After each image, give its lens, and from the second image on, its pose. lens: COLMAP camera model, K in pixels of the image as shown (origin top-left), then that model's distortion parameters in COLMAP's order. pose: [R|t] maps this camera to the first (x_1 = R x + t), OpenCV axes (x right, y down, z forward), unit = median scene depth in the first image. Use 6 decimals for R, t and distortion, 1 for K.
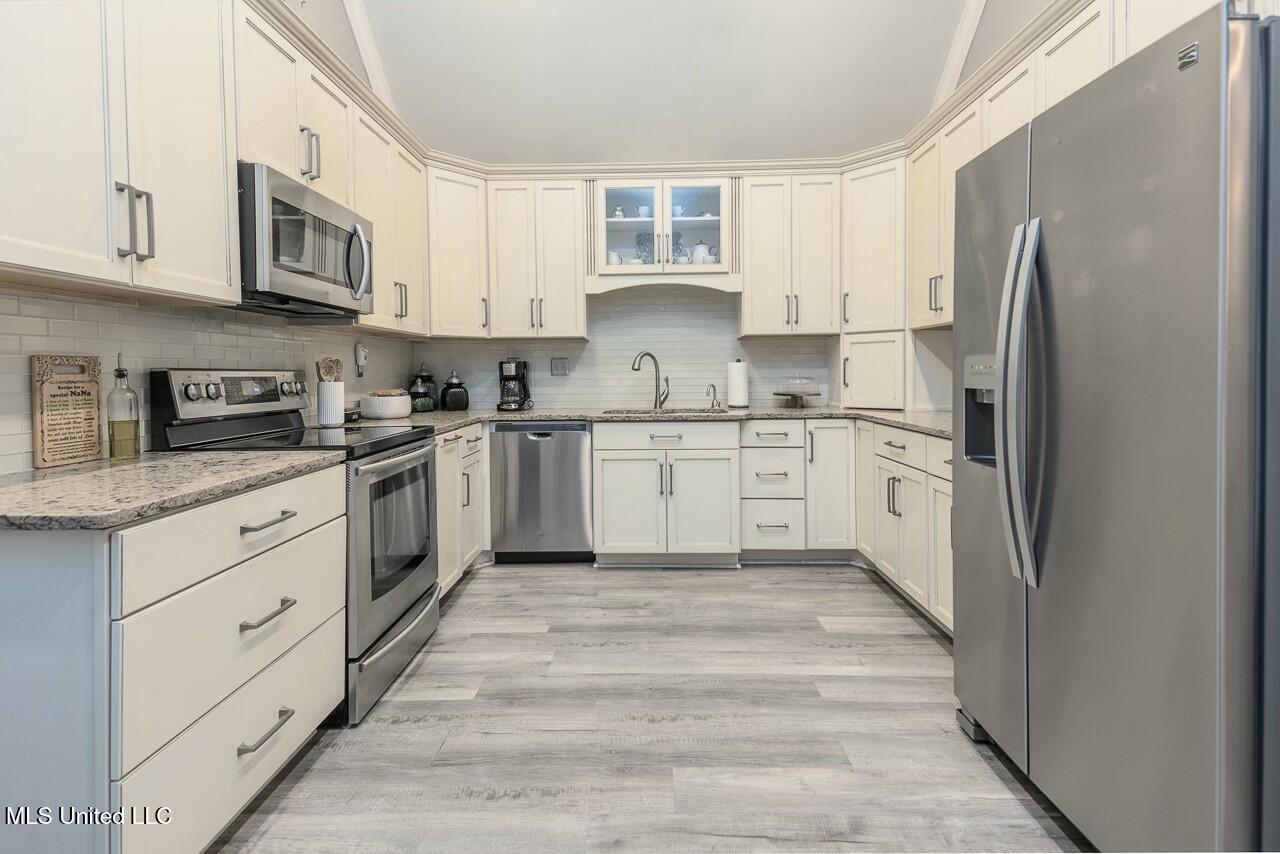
lens RADIAL K [[610.7, 0, 643.1], [0, 610.7, 385.6], [0, 0, 1]] dist [0.053662, -0.022439]
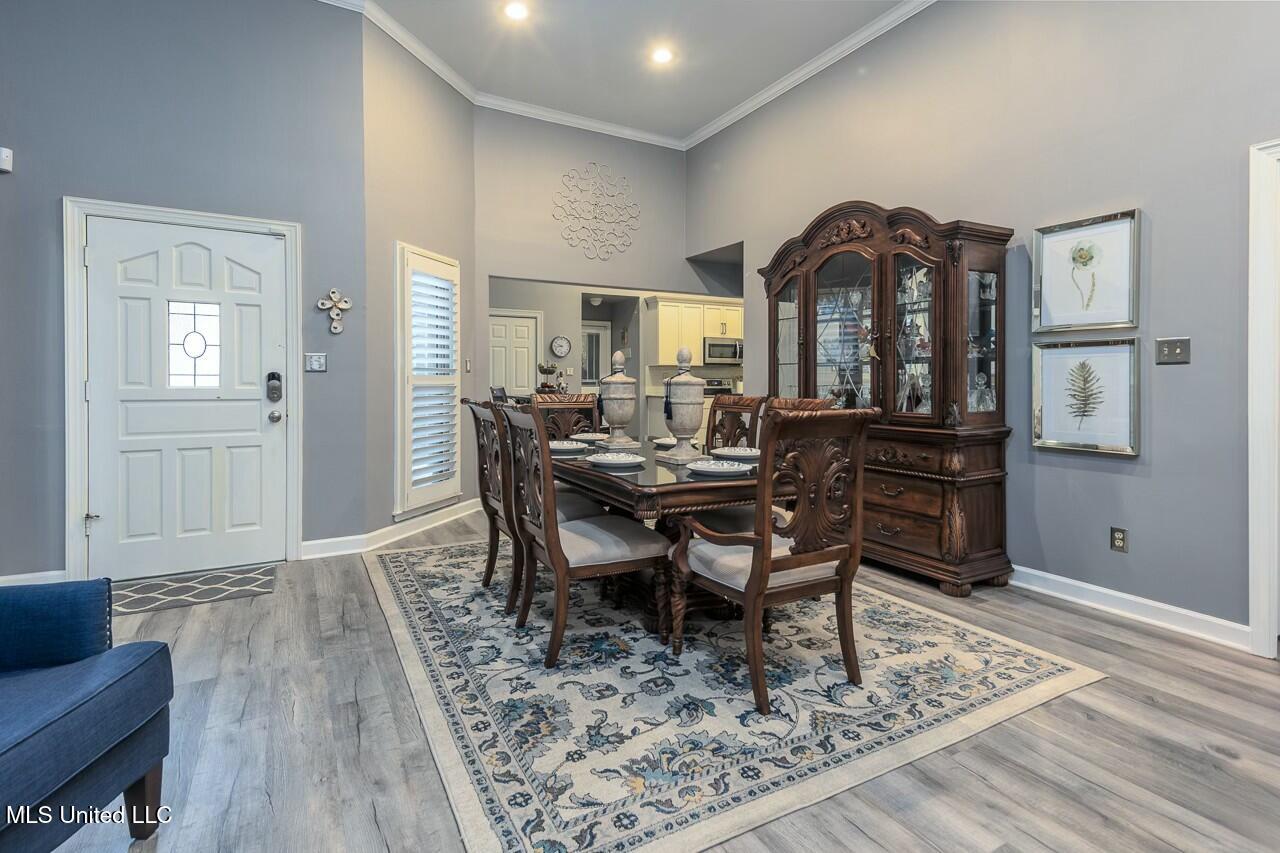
lens RADIAL K [[616.4, 0, 630.5], [0, 616.4, 382.5], [0, 0, 1]] dist [0.057430, -0.023269]
pose [[0.485615, 0.010553, -0.874109, 1.875676], [-0.020980, 0.999780, 0.000415, 0.007232], [0.873921, 0.018137, 0.485729, -1.054884]]
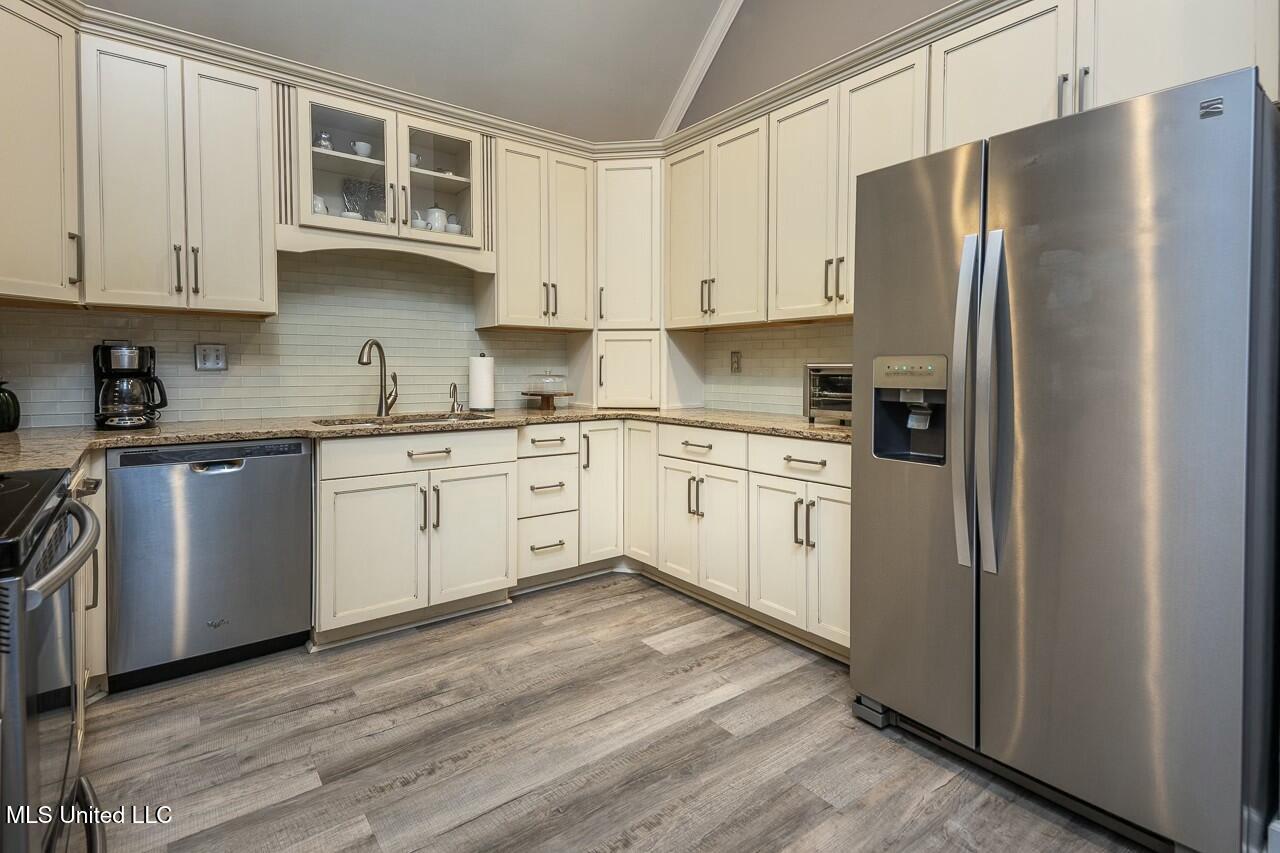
lens RADIAL K [[612.4, 0, 643.9], [0, 612.4, 381.2], [0, 0, 1]] dist [0.040865, -0.013028]
pose [[0.784780, -0.000442, 0.619775, -0.222545], [0.002740, 0.999992, -0.002757, -0.002142], [-0.619769, 0.003861, 0.784775, 0.232495]]
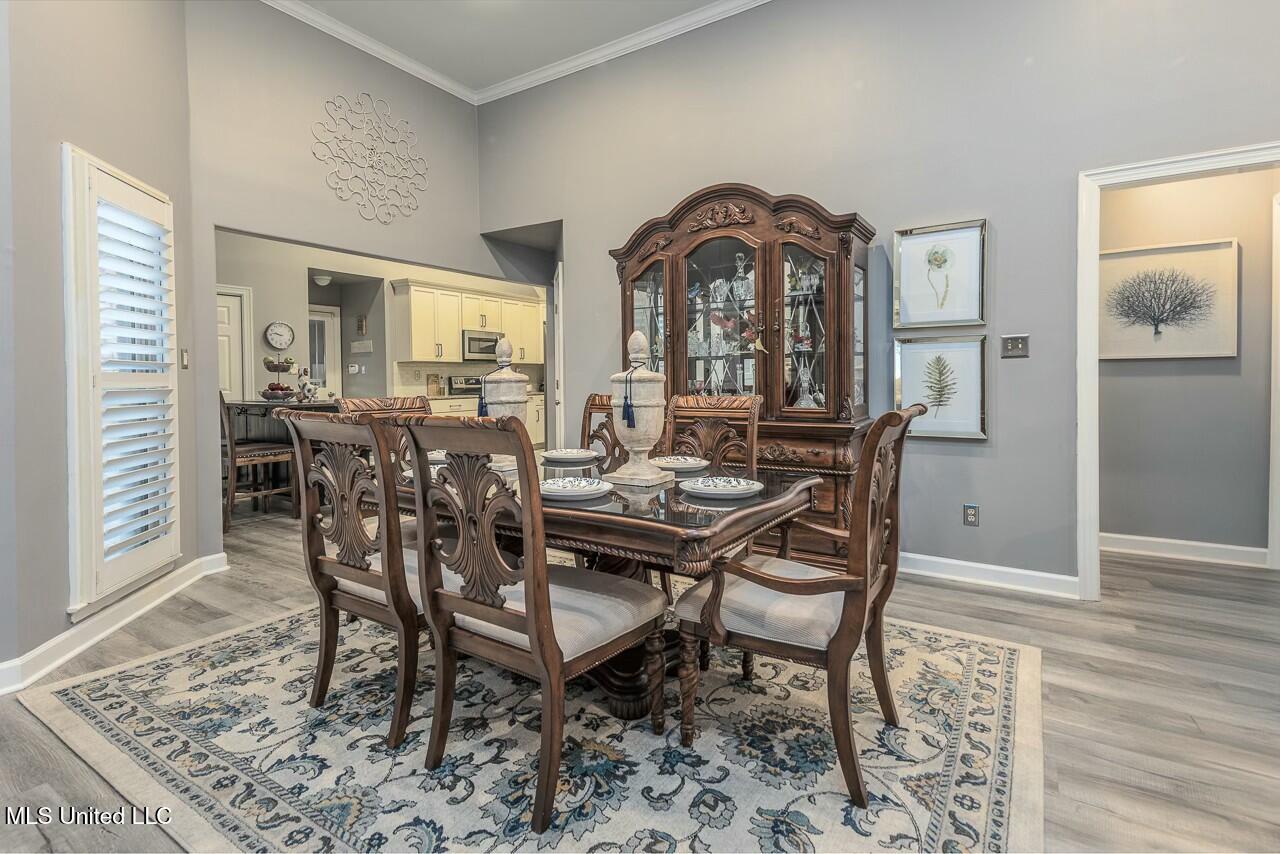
lens RADIAL K [[616.4, 0, 630.5], [0, 616.4, 383.0], [0, 0, 1]] dist [0.057430, -0.023269]
pose [[0.843534, 0.003922, -0.537061, 1.500749], [-0.006422, 0.999975, -0.002785, 0.012791], [0.537037, 0.005799, 0.843539, -1.137794]]
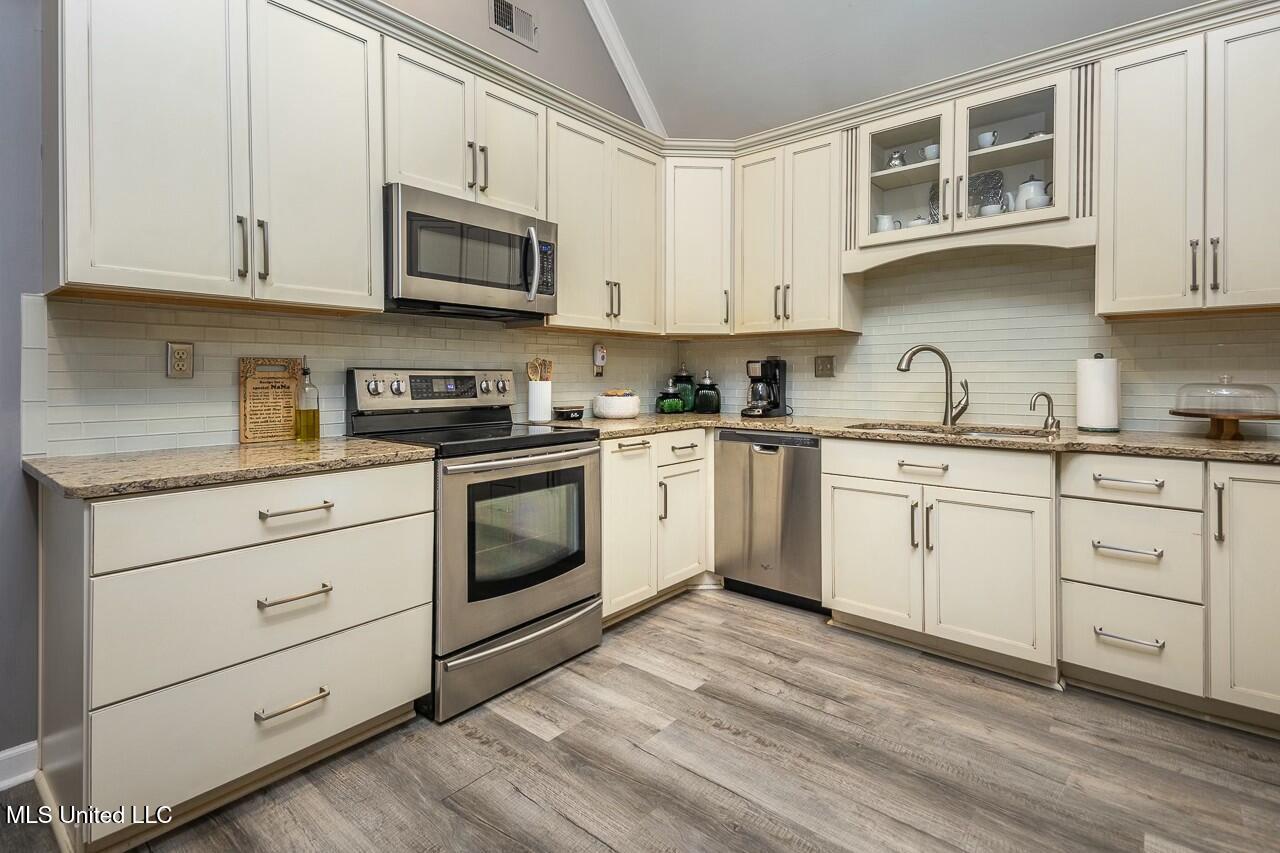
lens RADIAL K [[616.4, 0, 630.5], [0, 616.4, 382.5], [0, 0, 1]] dist [0.057430, -0.023269]
pose [[0.769982, 0.016058, -0.637863, 0.230654], [-0.019992, 0.999800, 0.001036, -0.006015], [0.637752, 0.011954, 0.770149, 0.231026]]
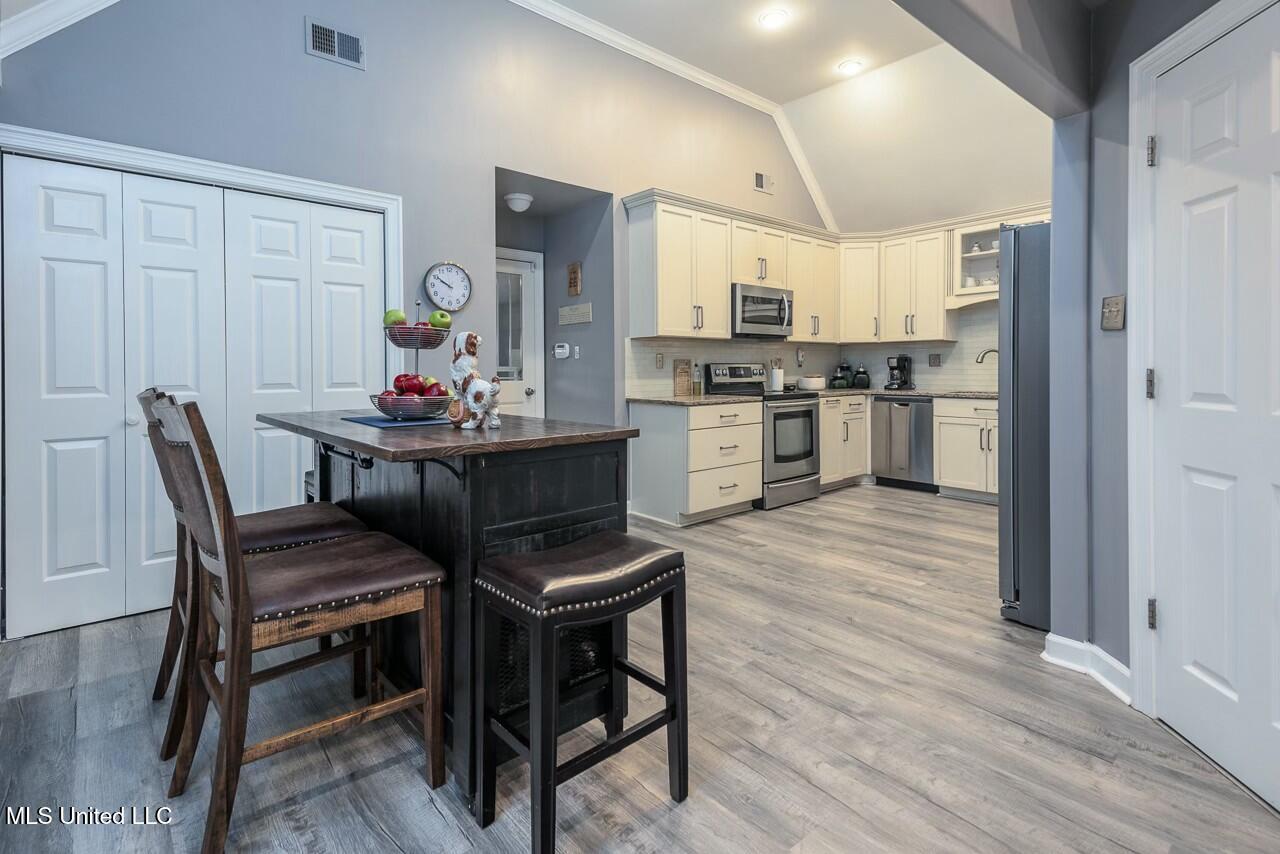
lens RADIAL K [[612.4, 0, 643.9], [0, 612.4, 381.7], [0, 0, 1]] dist [0.040865, -0.013028]
pose [[0.676701, 0.020891, -0.735961, 0.547552], [-0.014604, 0.999782, 0.014952, 0.008674], [0.736113, 0.000629, 0.676859, -0.550127]]
